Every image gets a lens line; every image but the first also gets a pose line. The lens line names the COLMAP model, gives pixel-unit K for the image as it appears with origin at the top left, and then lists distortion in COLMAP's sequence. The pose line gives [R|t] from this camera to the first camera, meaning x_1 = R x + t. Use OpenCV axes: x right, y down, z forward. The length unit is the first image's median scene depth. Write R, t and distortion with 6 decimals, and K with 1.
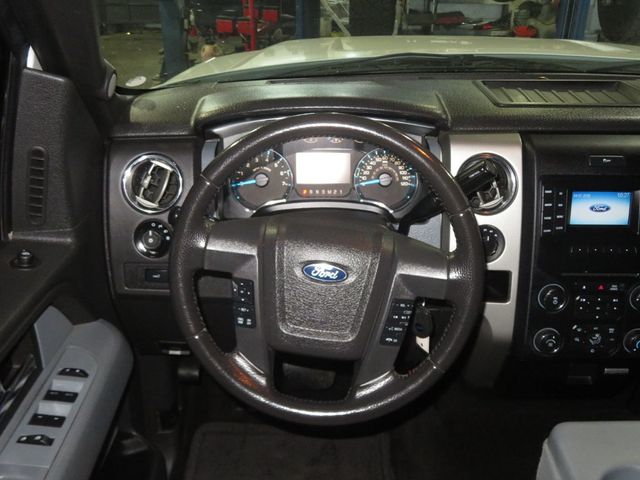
lens RADIAL K [[651.6, 0, 320.0], [0, 651.6, 240.0], [0, 0, 1]] dist [-0.008164, 0.009255]
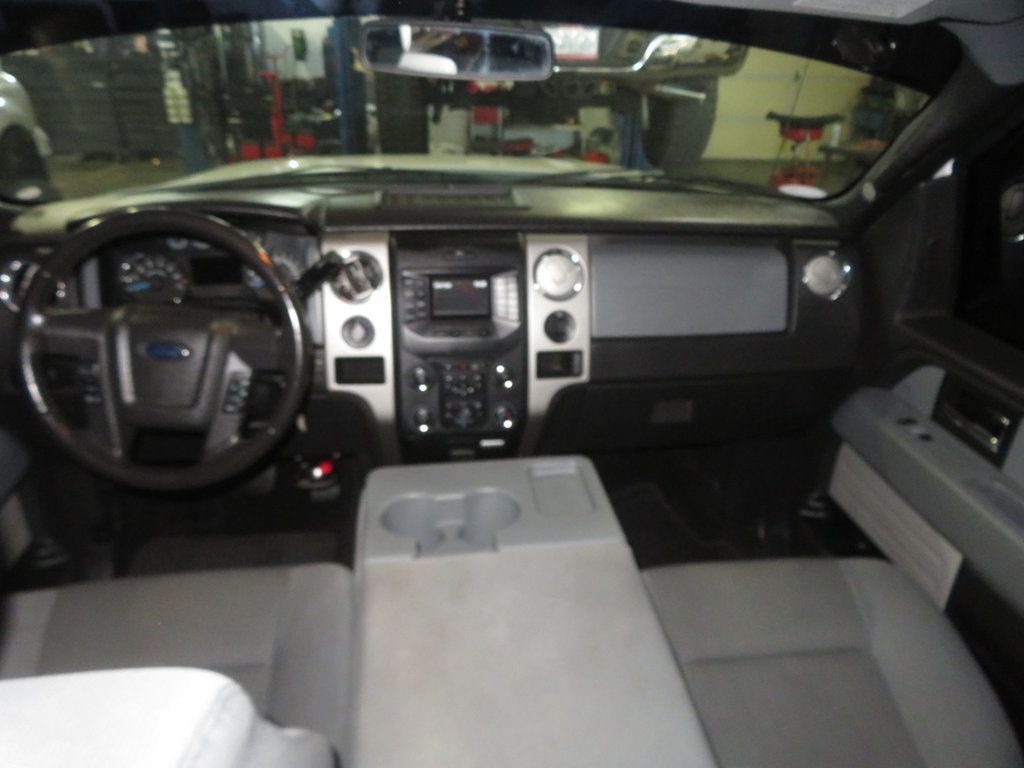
lens RADIAL K [[735.9, 0, 512.0], [0, 735.9, 384.0], [0, 0, 1]] dist [-0.013145, 0.022819]
pose [[0.990650, -0.044623, 0.128926, 0.344410], [0.045886, 0.998923, -0.006842, 0.113485], [-0.128482, 0.012694, 0.991631, -0.258953]]
